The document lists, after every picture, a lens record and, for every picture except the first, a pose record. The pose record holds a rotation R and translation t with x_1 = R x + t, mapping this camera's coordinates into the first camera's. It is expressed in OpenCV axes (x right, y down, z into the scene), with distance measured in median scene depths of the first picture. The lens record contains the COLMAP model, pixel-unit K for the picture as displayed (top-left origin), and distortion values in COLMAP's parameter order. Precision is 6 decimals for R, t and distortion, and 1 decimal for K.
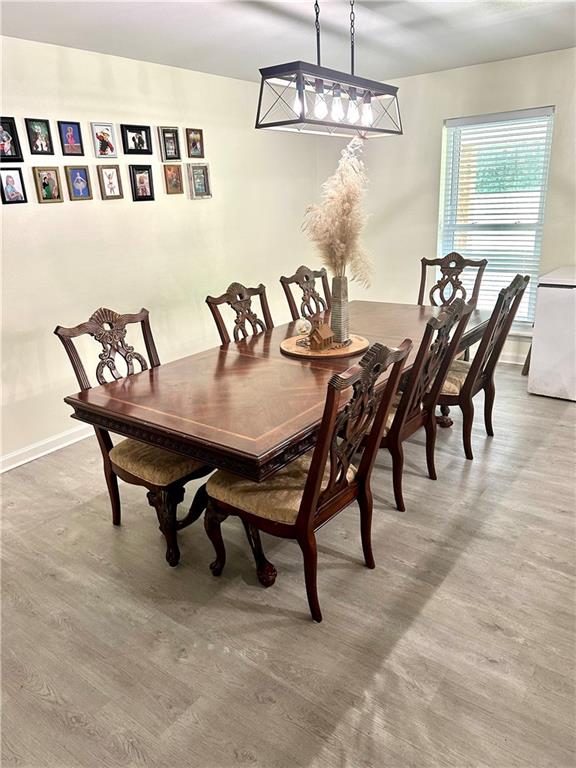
lens RADIAL K [[536.2, 0, 285.5], [0, 536.2, 389.1], [0, 0, 1]] dist [0.073431, -0.095959]
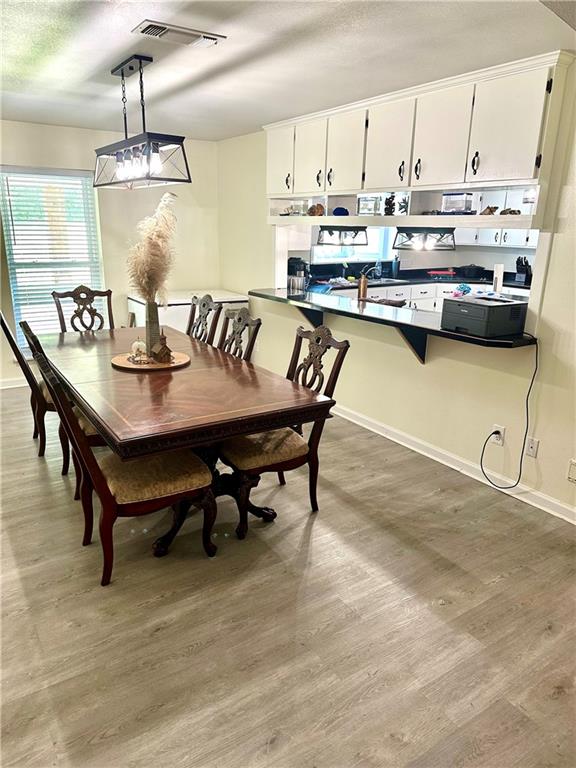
lens RADIAL K [[536.2, 0, 285.5], [0, 536.2, 389.1], [0, 0, 1]] dist [0.073431, -0.095959]
pose [[0.335485, -0.214449, 0.917312, -1.003711], [0.295435, 0.948572, 0.113709, -0.069904], [-0.894521, 0.232858, 0.381587, 0.340390]]
